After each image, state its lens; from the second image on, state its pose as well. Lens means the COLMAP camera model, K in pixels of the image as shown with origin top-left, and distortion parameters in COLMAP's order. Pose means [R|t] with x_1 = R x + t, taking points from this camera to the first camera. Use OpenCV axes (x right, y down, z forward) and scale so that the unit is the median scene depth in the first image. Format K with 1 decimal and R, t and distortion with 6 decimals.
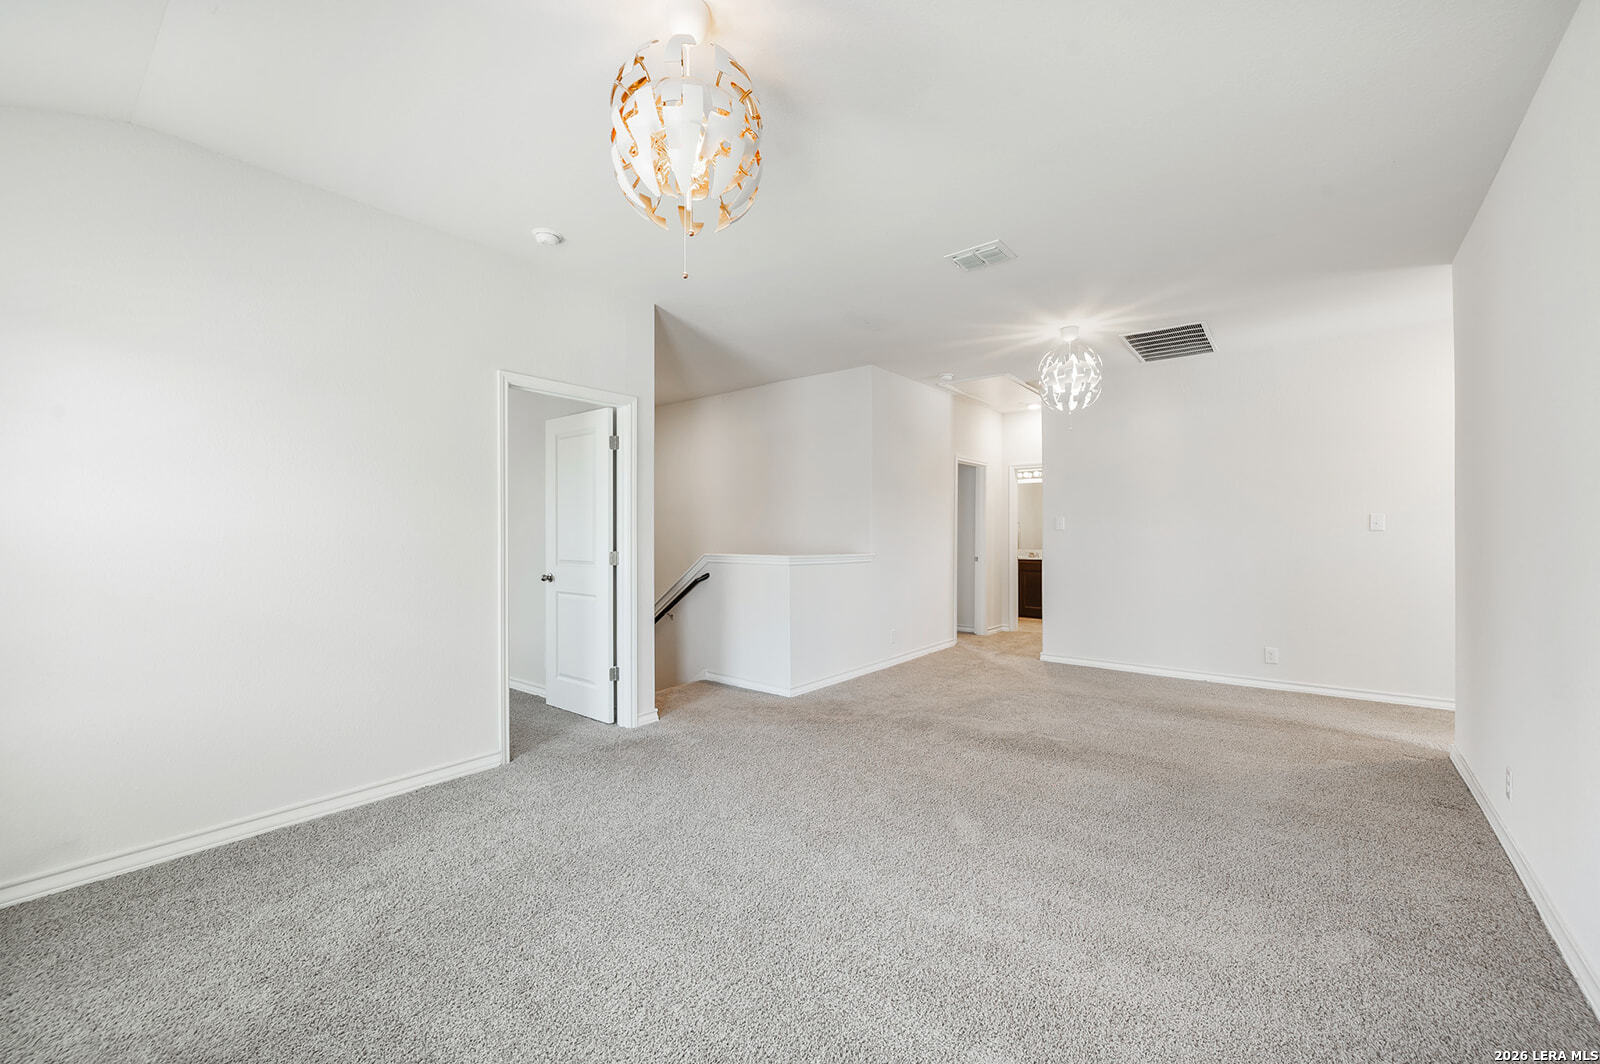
lens RADIAL K [[642.7, 0, 804.3], [0, 642.7, 531.7], [0, 0, 1]] dist [-0.000632, 0.000188]
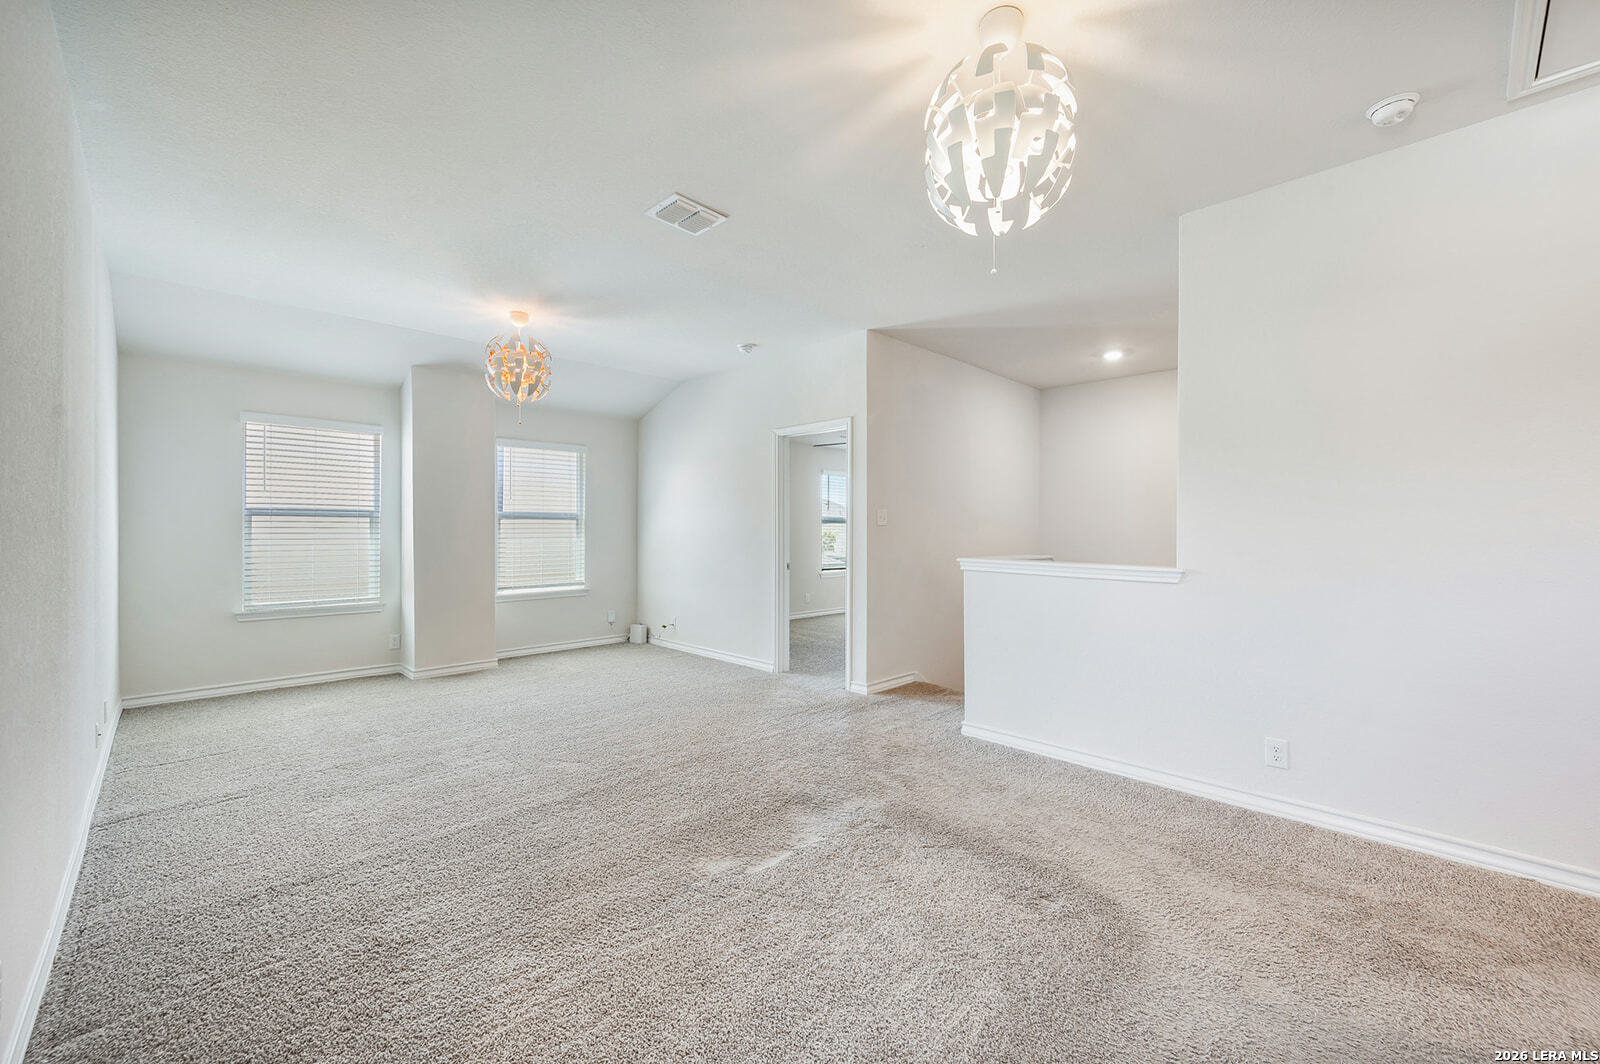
lens RADIAL K [[642.7, 0, 804.3], [0, 642.7, 531.7], [0, 0, 1]] dist [-0.000632, 0.000188]
pose [[-0.103828, 0.000946, -0.994595, 0.845506], [0.002000, 0.999998, 0.000743, 0.004467], [0.994593, -0.001912, -0.103829, 0.935272]]
